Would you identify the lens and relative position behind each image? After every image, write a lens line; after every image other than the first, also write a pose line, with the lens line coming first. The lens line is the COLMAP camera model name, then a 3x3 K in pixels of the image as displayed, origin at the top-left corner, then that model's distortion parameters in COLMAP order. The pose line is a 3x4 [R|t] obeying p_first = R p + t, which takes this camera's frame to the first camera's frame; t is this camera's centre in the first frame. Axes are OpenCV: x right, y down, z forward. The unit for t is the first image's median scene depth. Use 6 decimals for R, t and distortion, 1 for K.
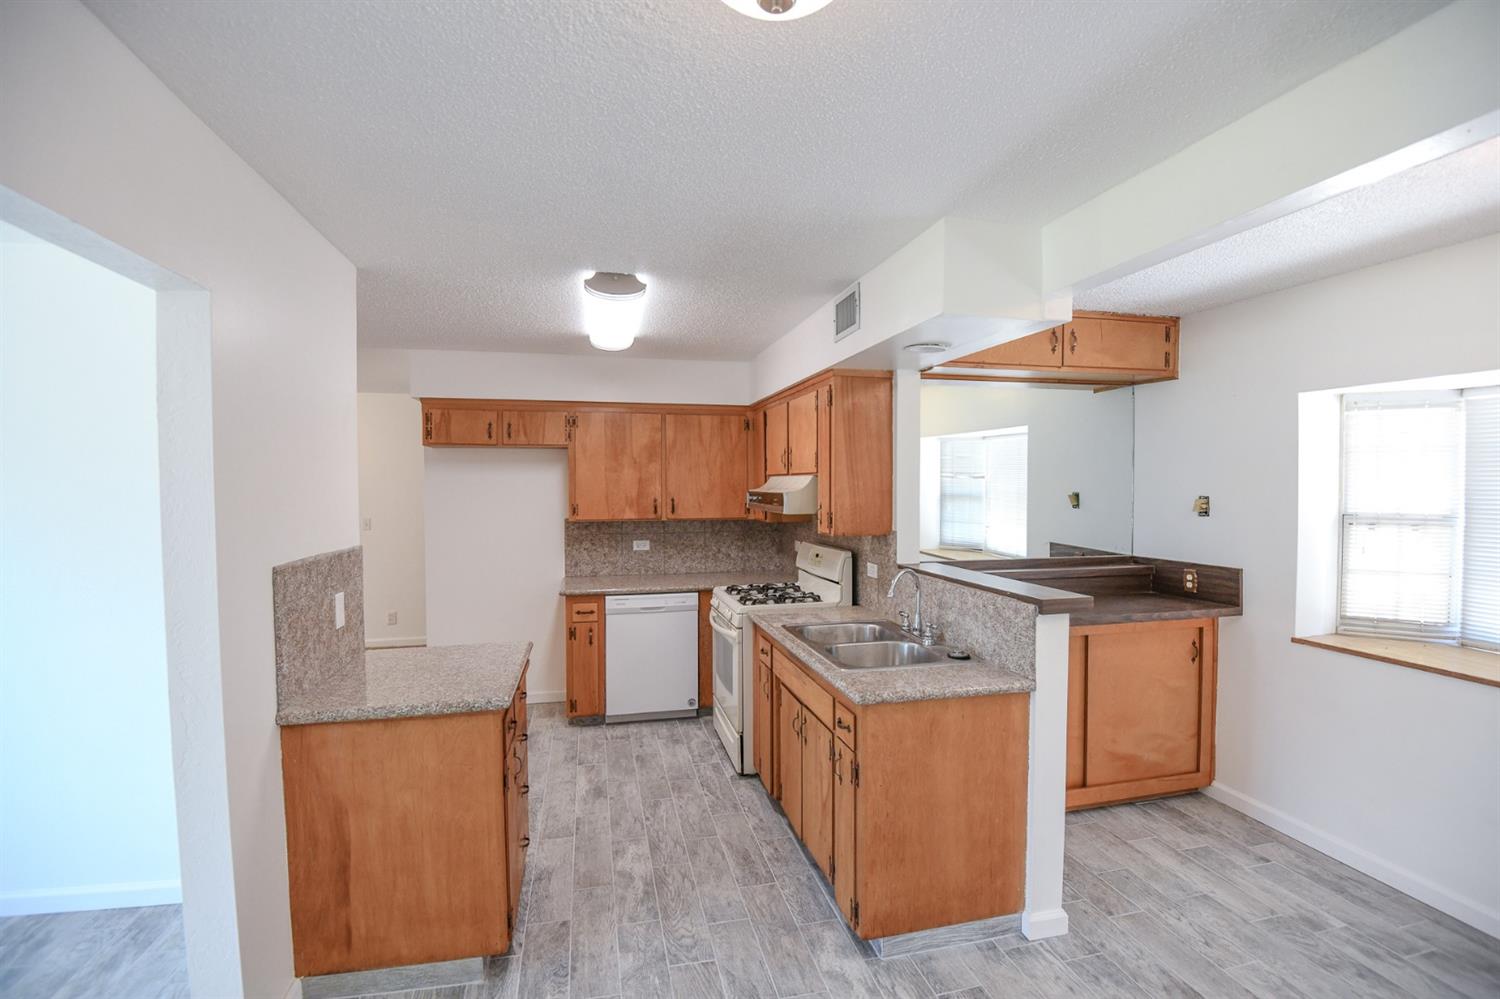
lens RADIAL K [[687.8, 0, 758.7], [0, 687.8, 499.7], [0, 0, 1]] dist [0.002189, -0.032346]
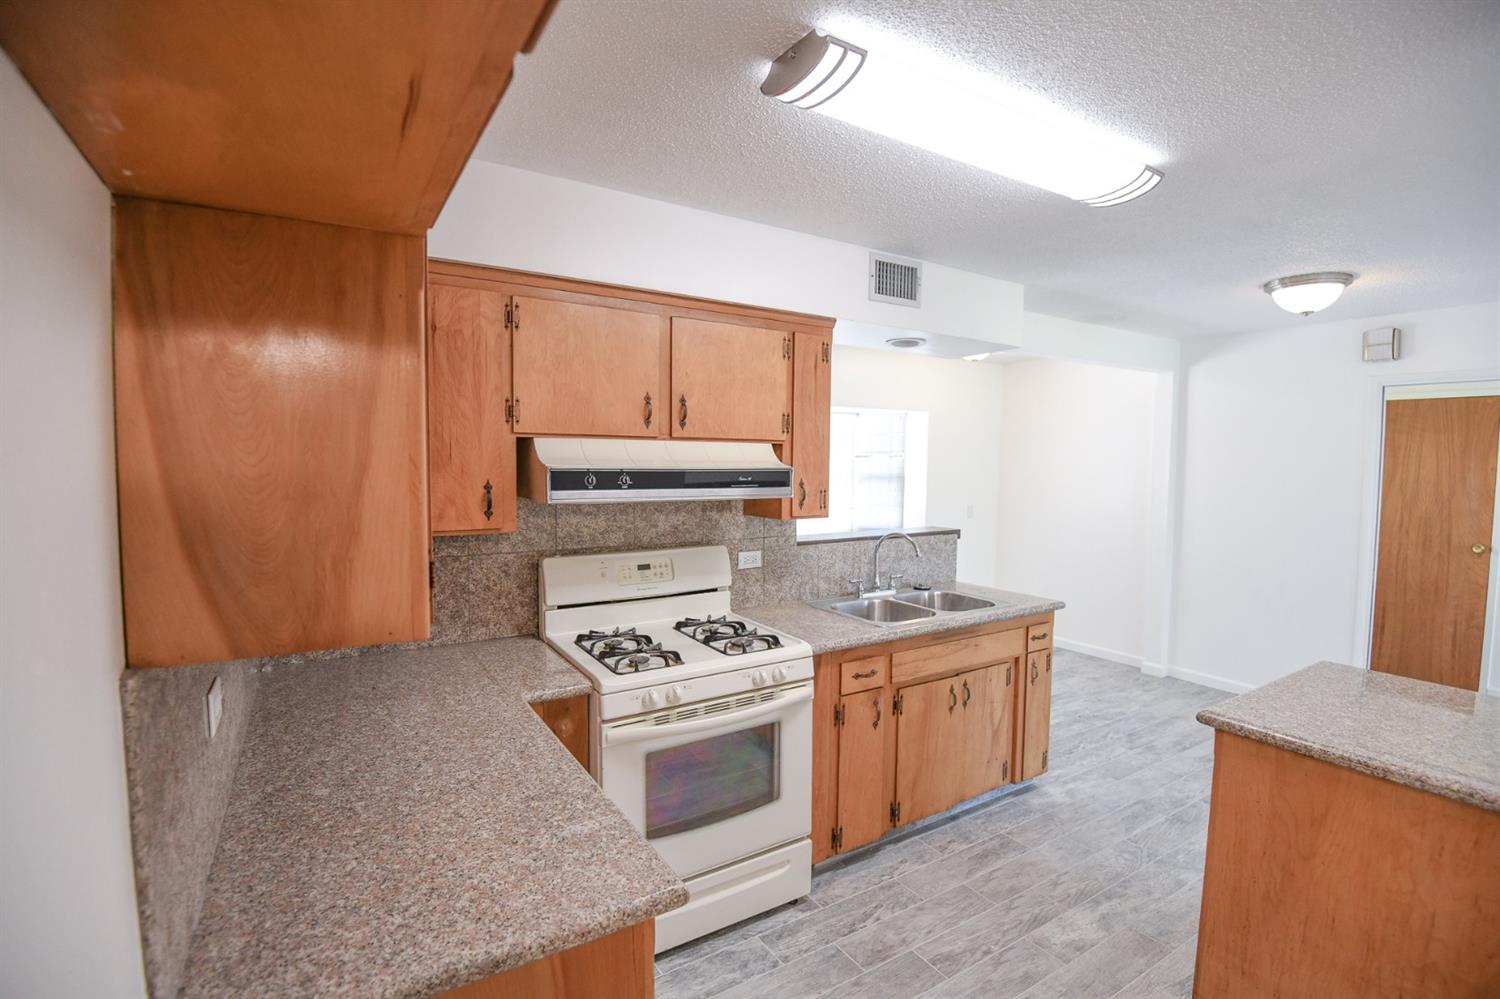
lens RADIAL K [[687.8, 0, 758.7], [0, 687.8, 499.7], [0, 0, 1]] dist [0.002189, -0.032346]
pose [[-0.317375, -0.055592, 0.946669, -0.614437], [0.013477, 0.997915, 0.063120, -0.021647], [-0.948204, 0.032791, -0.315964, 1.236913]]
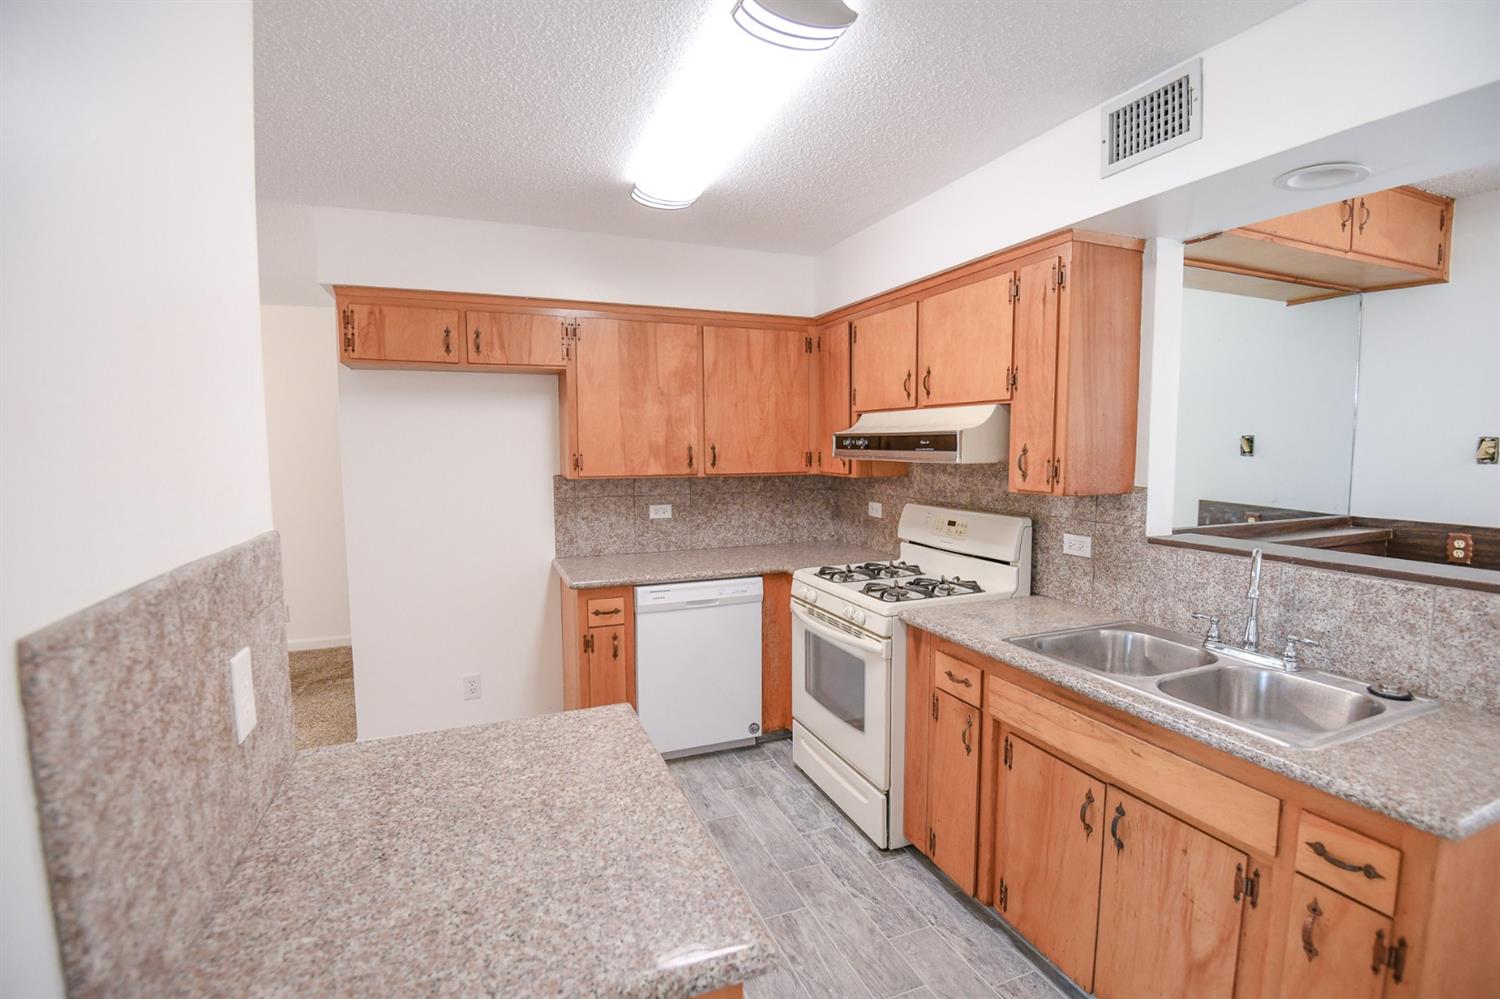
lens RADIAL K [[687.8, 0, 758.7], [0, 687.8, 499.7], [0, 0, 1]] dist [0.002189, -0.032346]
pose [[0.988769, -0.013920, 0.148804, -0.244193], [0.004978, 0.998168, 0.060297, 0.014953], [-0.149371, -0.058879, 0.987027, 0.373721]]
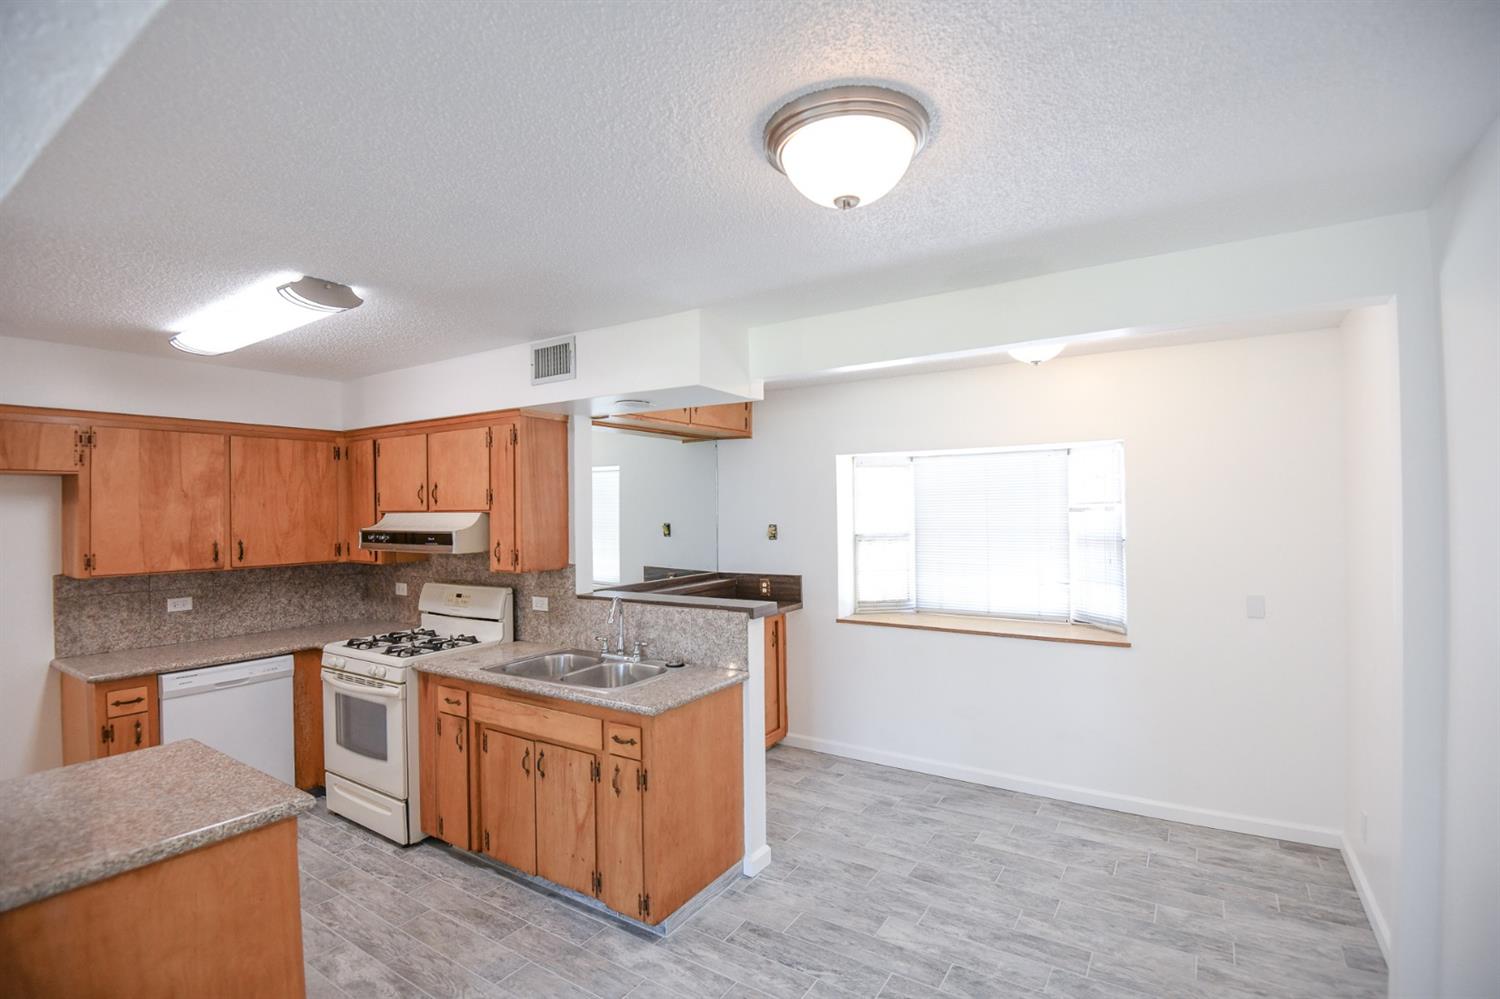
lens RADIAL K [[689.7, 0, 750.0], [0, 689.7, 499.5], [0, 0, 1]] dist [-0.011680, -0.021403]
pose [[0.727383, 0.001299, 0.686230, -0.311685], [0.027294, 0.999152, -0.030822, -0.013132], [-0.685688, 0.041149, 0.726731, 0.025267]]
